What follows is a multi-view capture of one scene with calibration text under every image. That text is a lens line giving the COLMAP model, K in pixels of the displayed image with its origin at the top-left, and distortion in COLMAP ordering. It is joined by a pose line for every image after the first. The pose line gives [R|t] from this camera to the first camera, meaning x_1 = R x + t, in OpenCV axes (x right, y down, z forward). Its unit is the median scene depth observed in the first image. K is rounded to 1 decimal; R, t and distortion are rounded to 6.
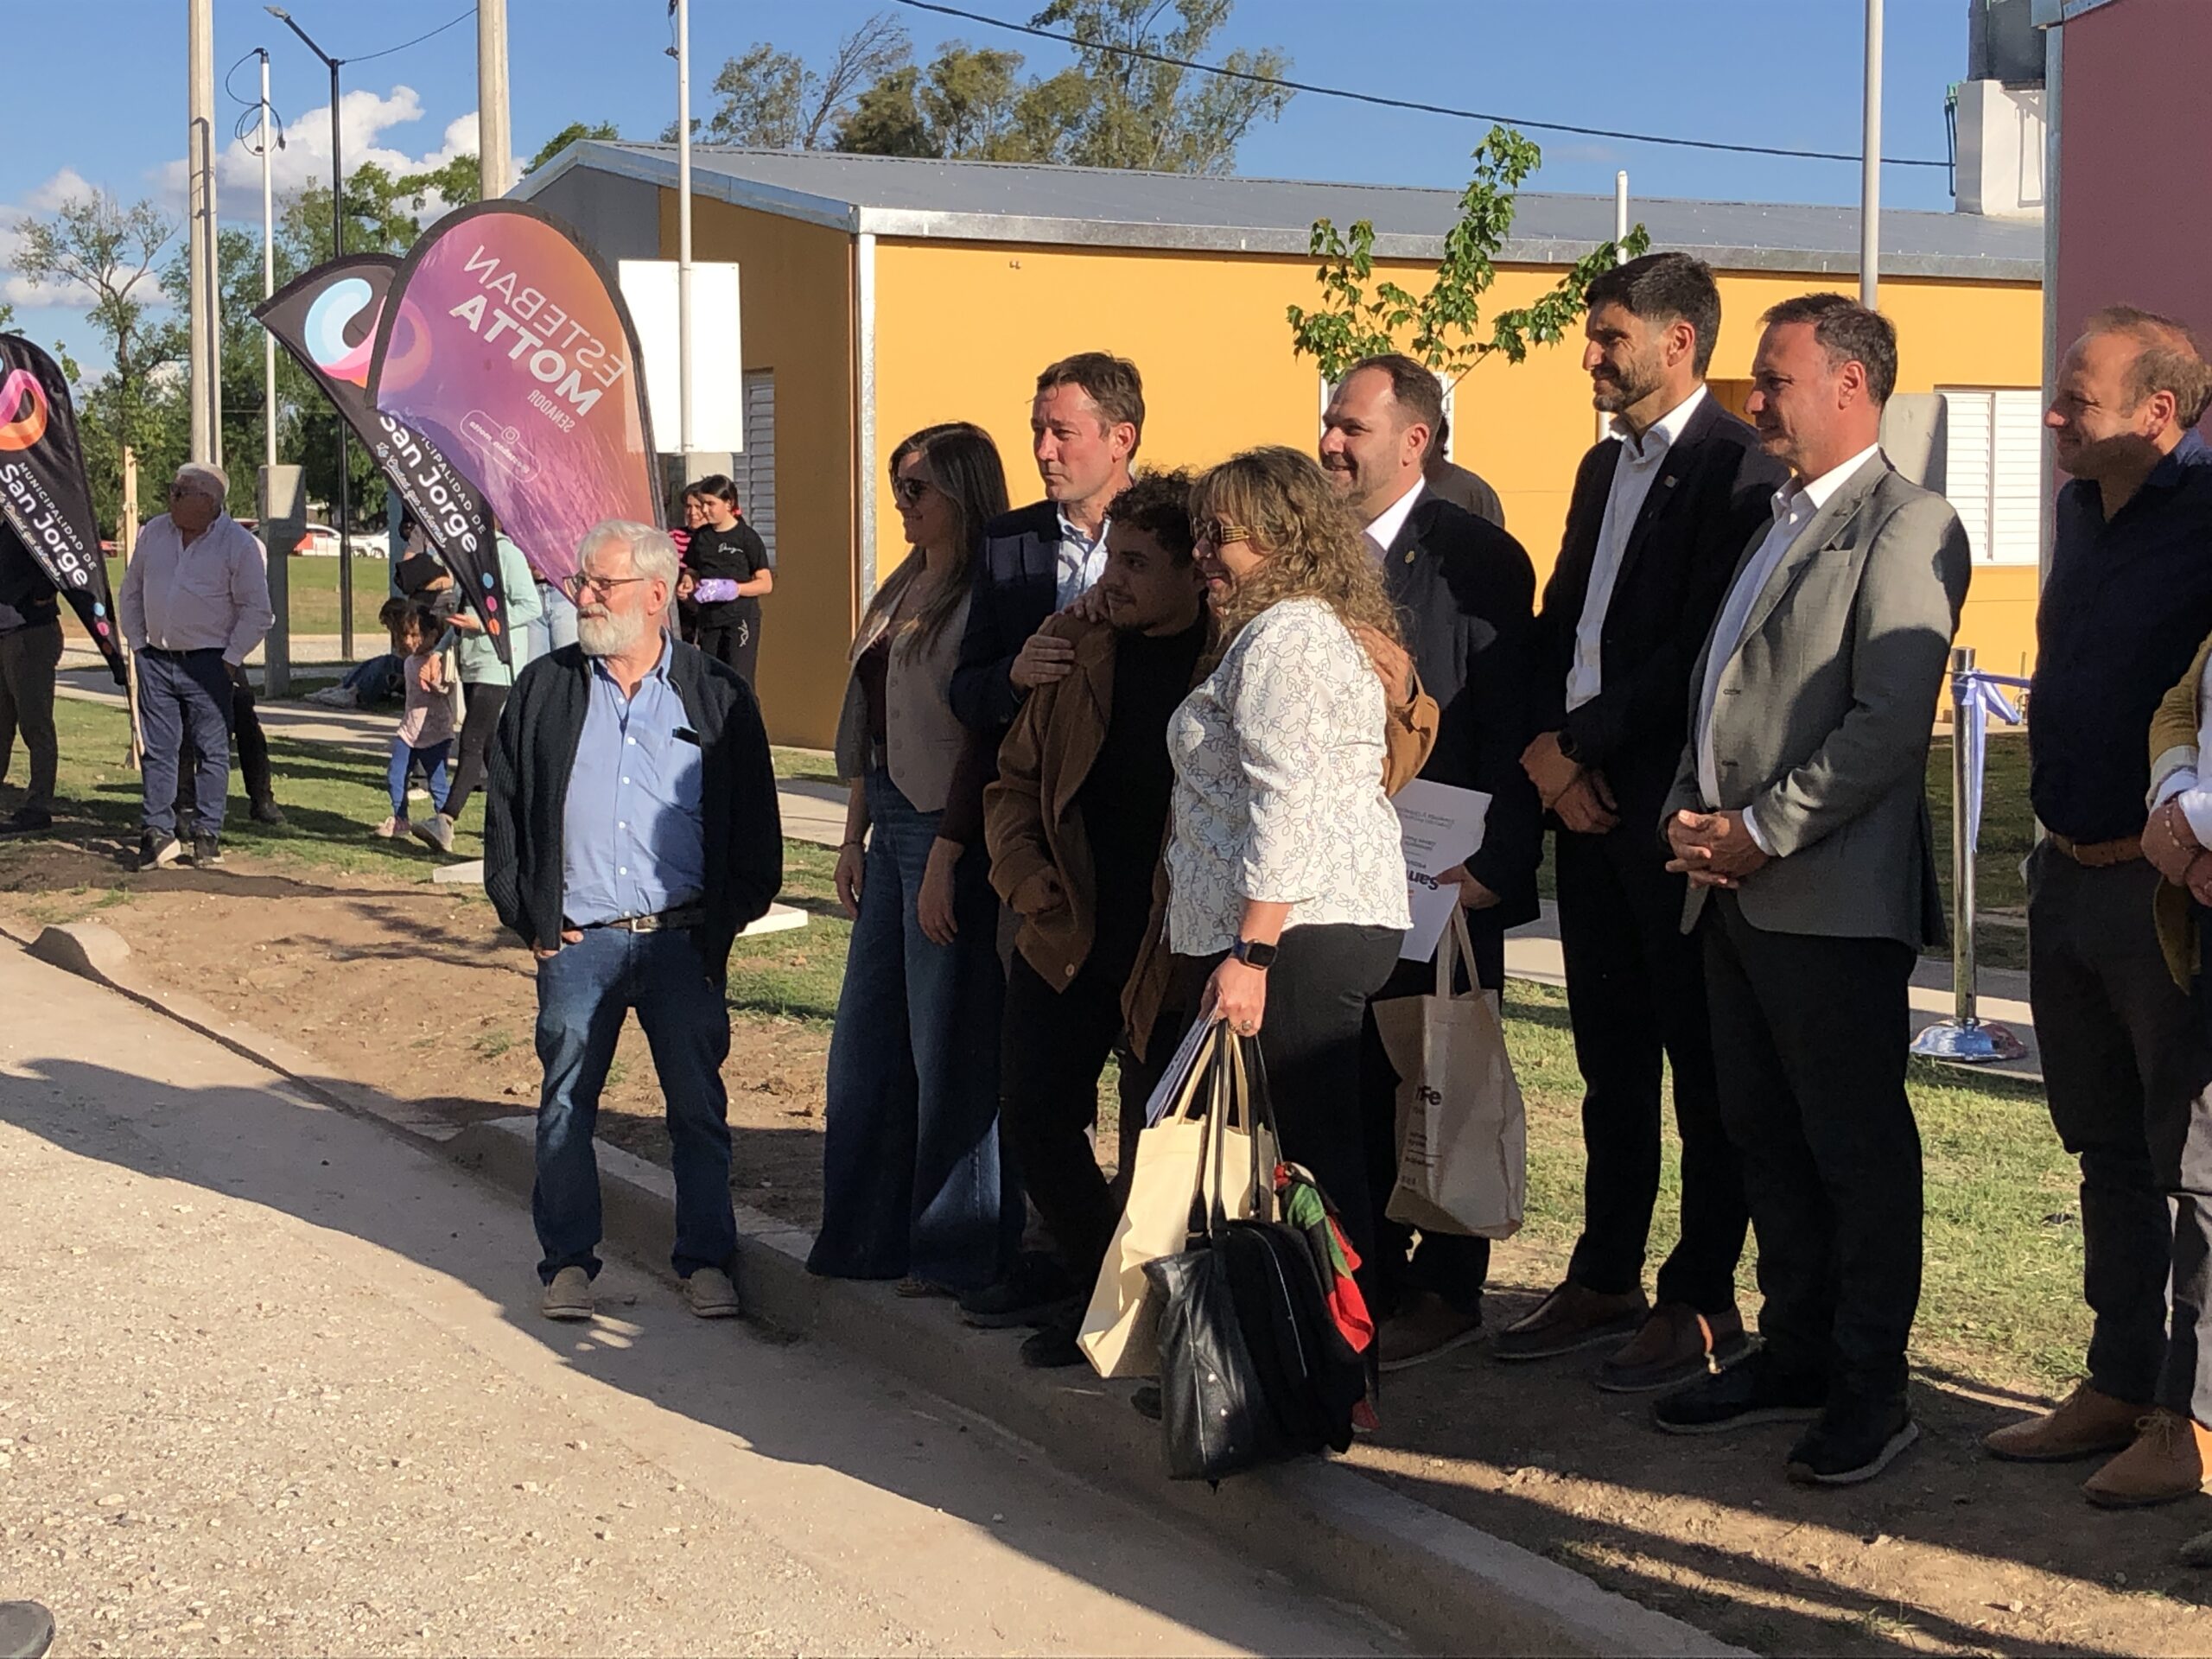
lens RADIAL K [[3570.0, 0, 1111.2], [0, 3570.0, 831.7], [0, 0, 1]] dist [0.044534, 0.000000]
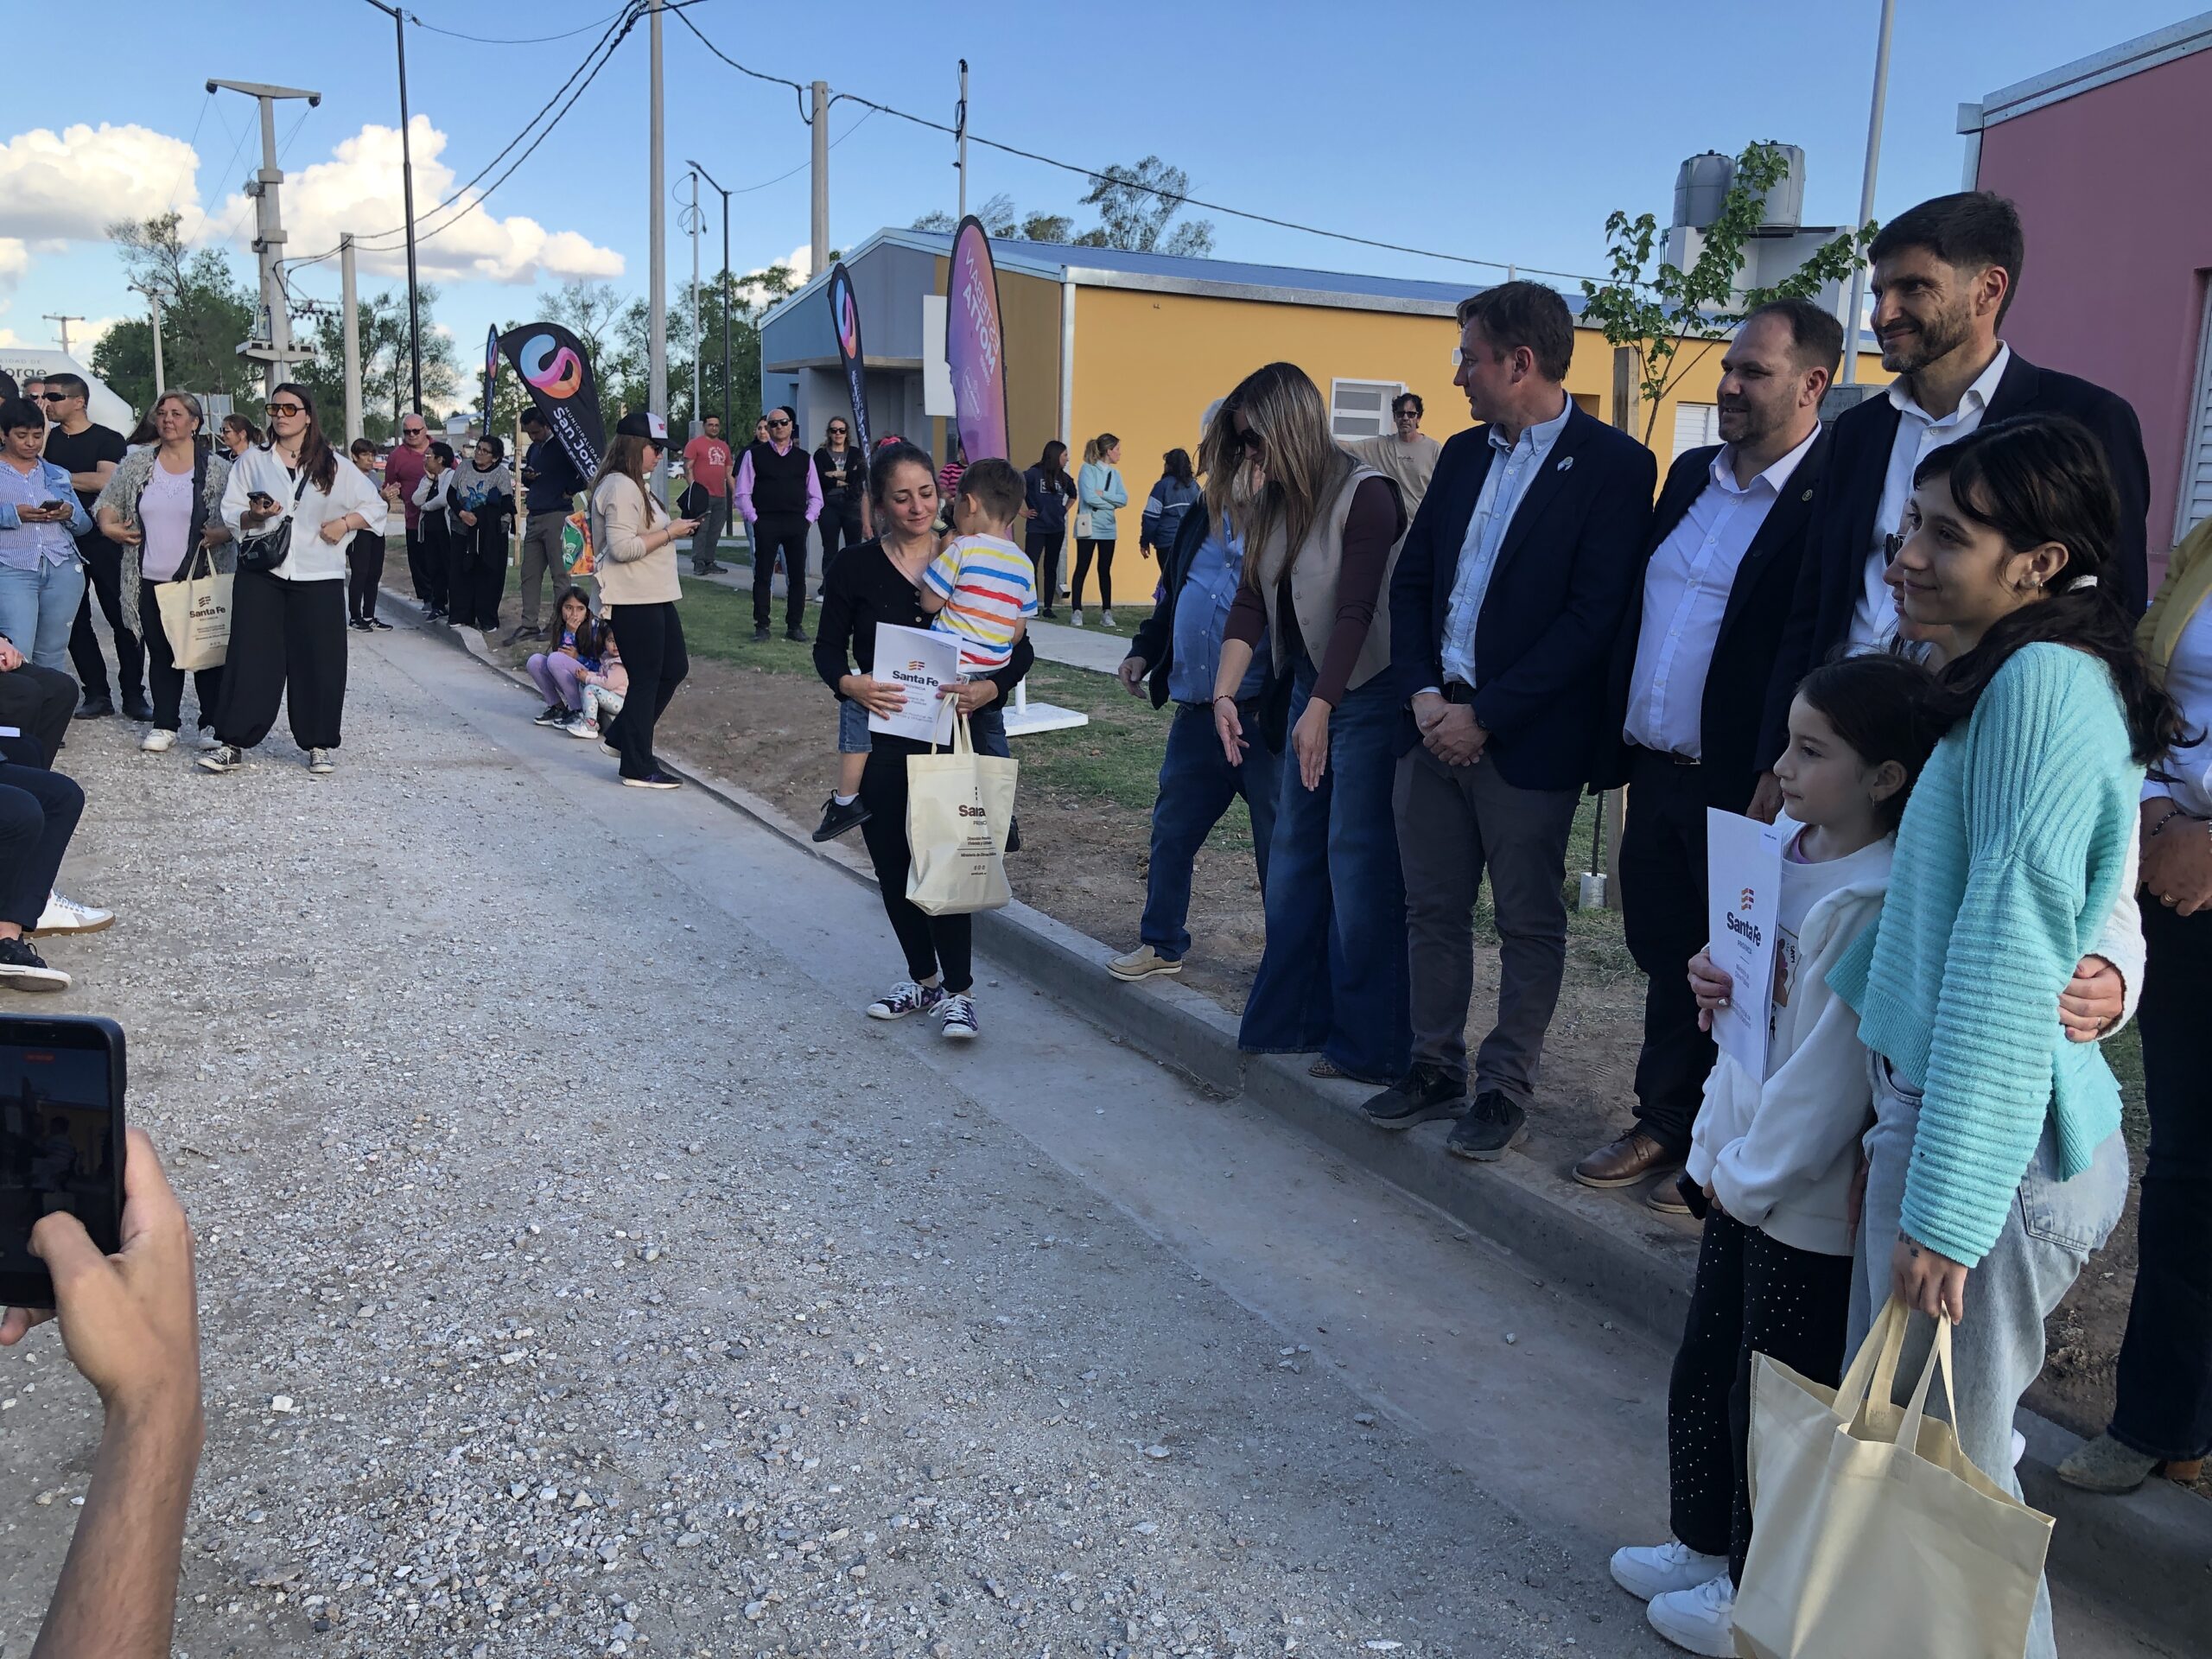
lens RADIAL K [[1831.9, 0, 1097.8], [0, 1831.9, 820.0], [0, 0, 1]] dist [0.030427, -0.003886]
pose [[0.999649, 0.026475, -0.000273, -0.048835], [-0.026313, 0.994582, 0.100574, -0.006897], [0.002934, -0.100531, 0.994930, 0.132472]]
